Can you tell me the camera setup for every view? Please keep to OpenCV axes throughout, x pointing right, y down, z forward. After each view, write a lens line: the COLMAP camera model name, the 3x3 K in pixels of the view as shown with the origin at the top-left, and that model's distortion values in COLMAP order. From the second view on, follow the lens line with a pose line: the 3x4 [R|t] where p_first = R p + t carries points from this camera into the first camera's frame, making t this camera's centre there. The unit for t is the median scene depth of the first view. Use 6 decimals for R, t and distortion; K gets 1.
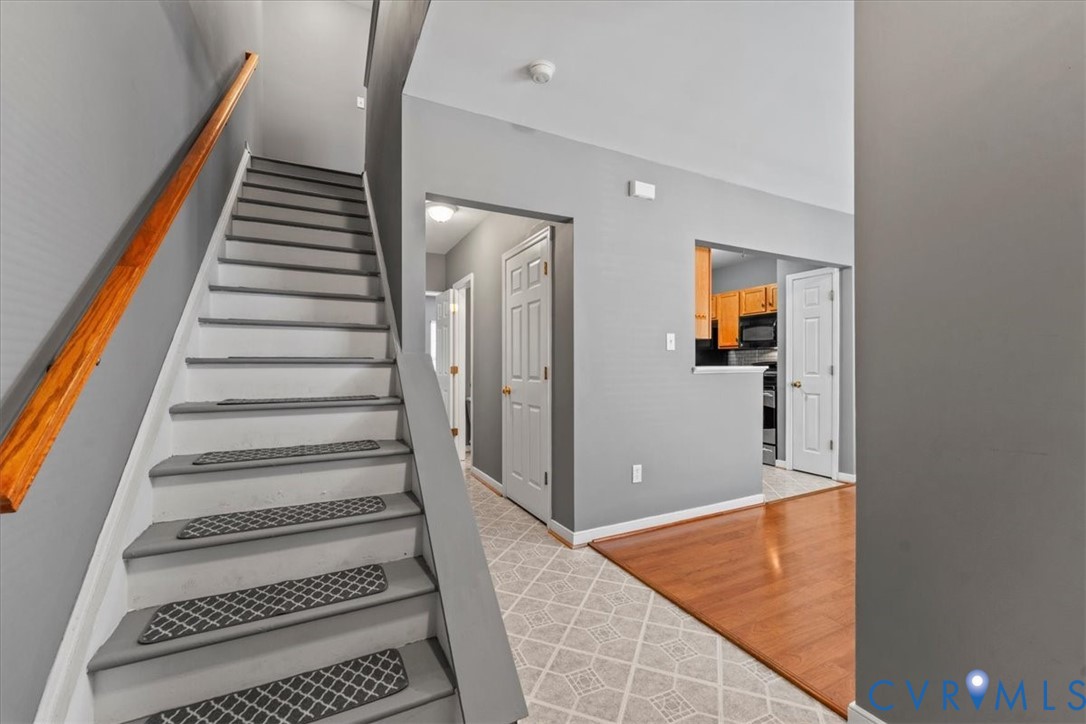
lens RADIAL K [[445.6, 0, 543.0], [0, 445.6, 362.0], [0, 0, 1]] dist [0.055087, -0.000029]
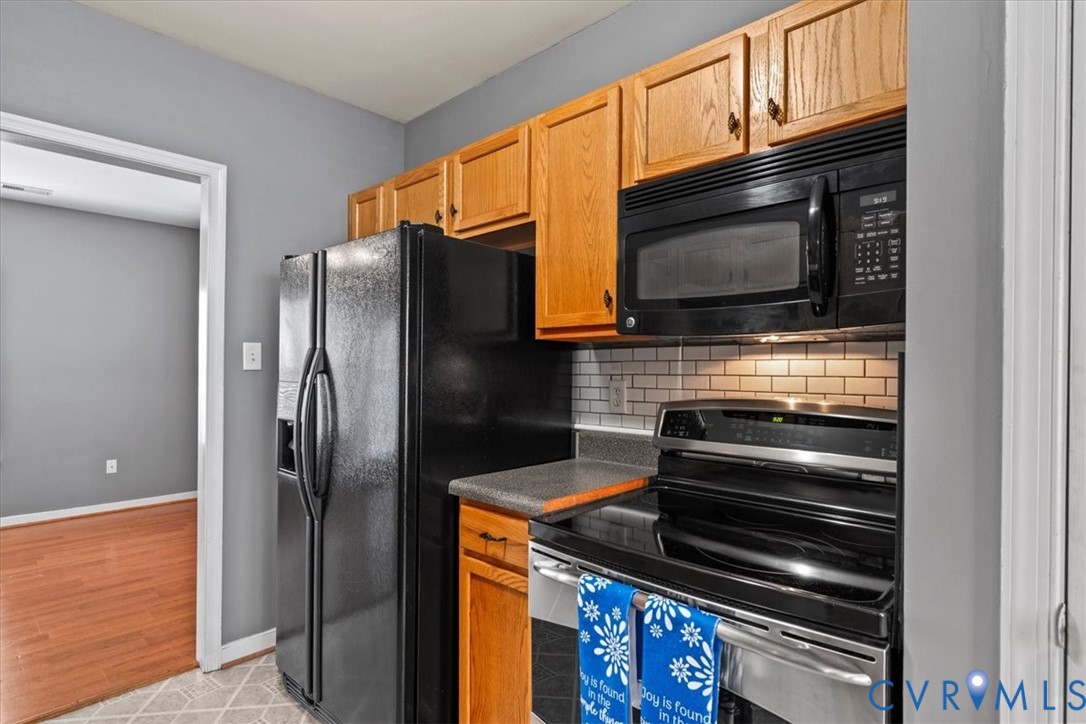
lens RADIAL K [[556.1, 0, 540.2], [0, 556.1, 370.5], [0, 0, 1]] dist [-0.000529, 0.000253]
pose [[0.944276, 0.001091, 0.329153, 0.413023], [-0.004811, 0.999933, 0.010486, -0.022788], [-0.329120, -0.011485, 0.944218, 1.008328]]
